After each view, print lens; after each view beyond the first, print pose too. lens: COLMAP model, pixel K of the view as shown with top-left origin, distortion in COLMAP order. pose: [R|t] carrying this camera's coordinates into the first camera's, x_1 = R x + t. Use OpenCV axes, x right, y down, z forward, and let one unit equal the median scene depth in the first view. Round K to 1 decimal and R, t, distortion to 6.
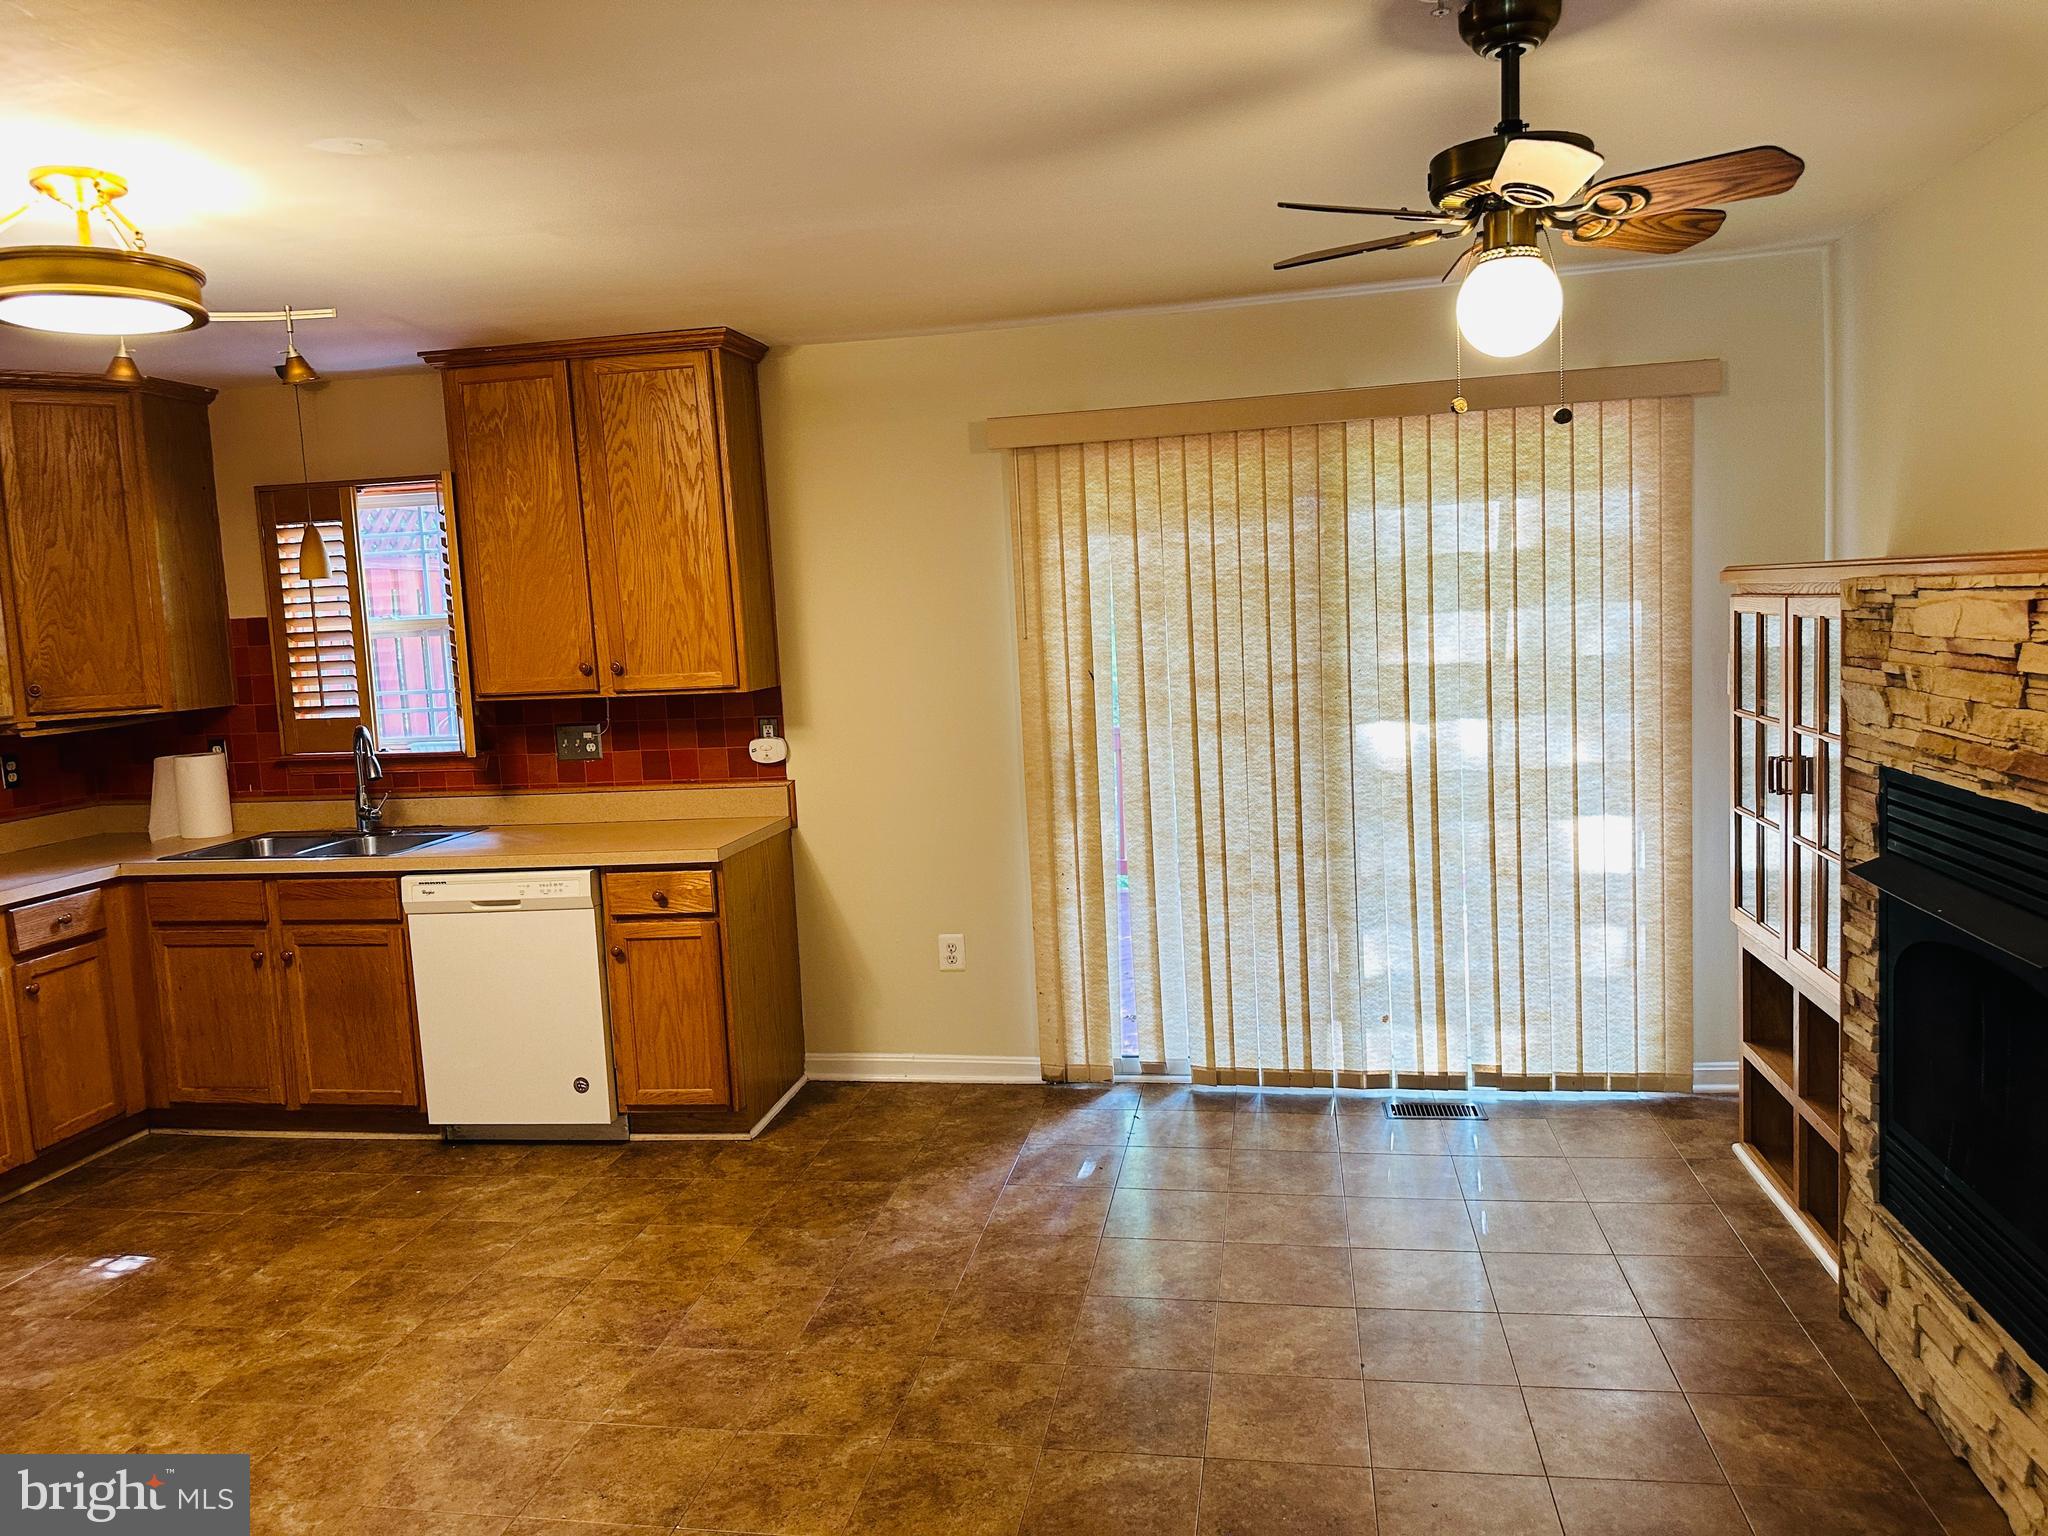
lens RADIAL K [[1442.3, 0, 1013.3], [0, 1442.3, 763.3], [0, 0, 1]] dist [0.112682, -0.199464]
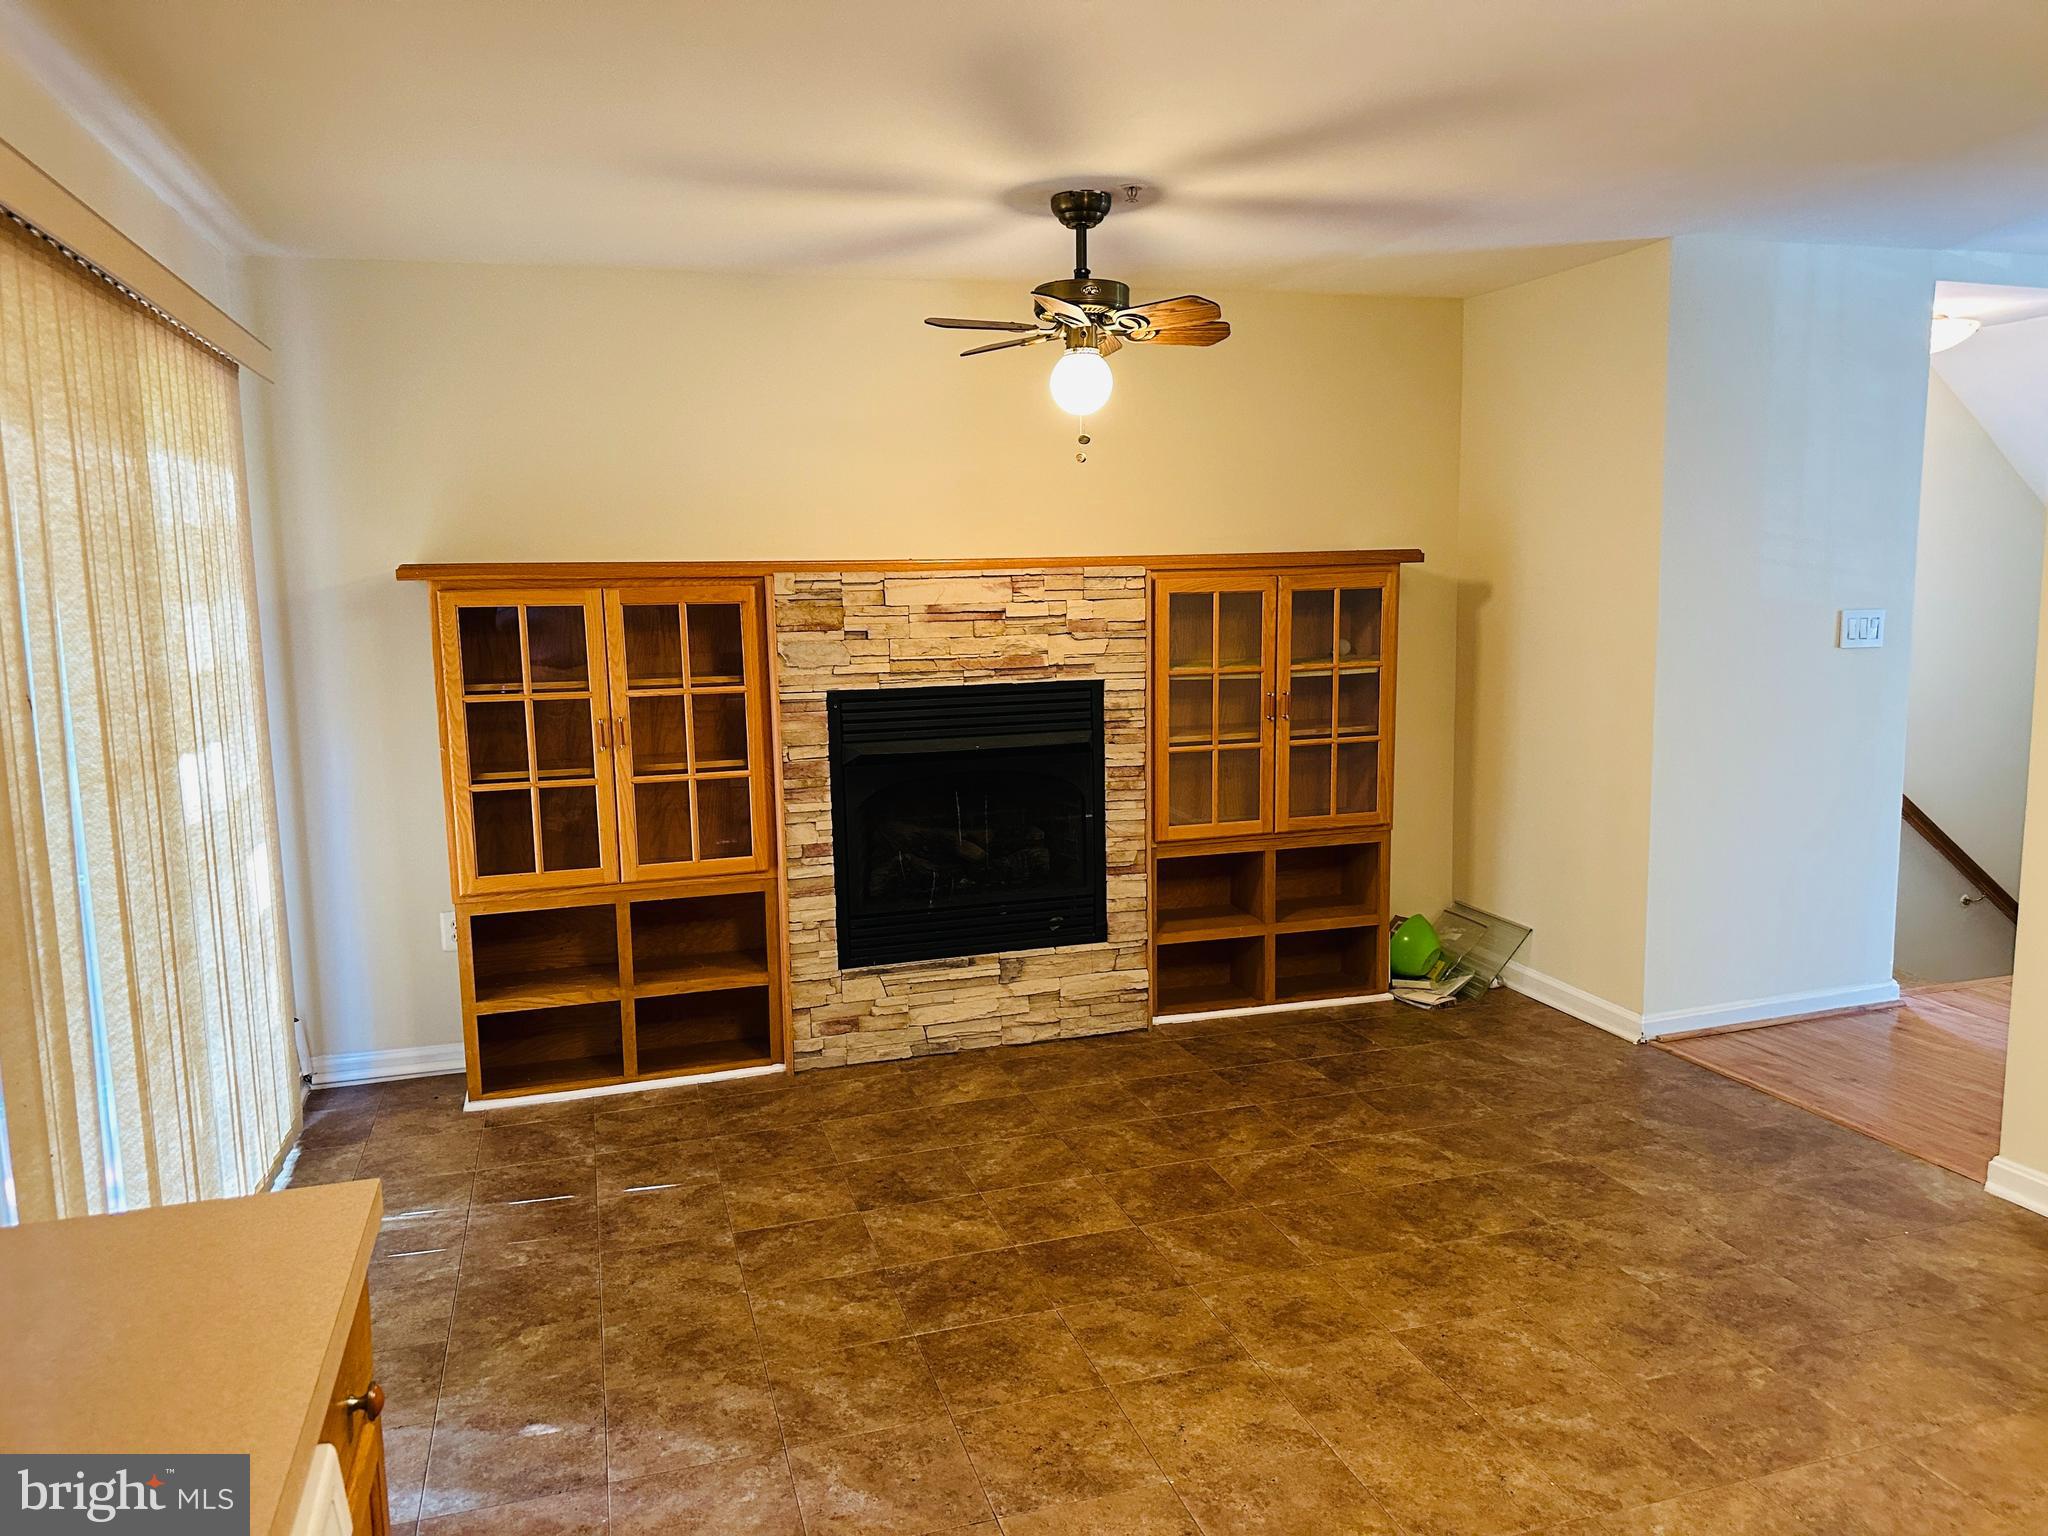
lens RADIAL K [[1442.3, 0, 1013.3], [0, 1442.3, 763.3], [0, 0, 1]] dist [0.112682, -0.199464]
pose [[-0.463815, -0.048476, 0.884605, -0.863683], [0.138736, 0.982208, 0.126567, -0.092333], [-0.875002, 0.181430, -0.448837, 1.487145]]
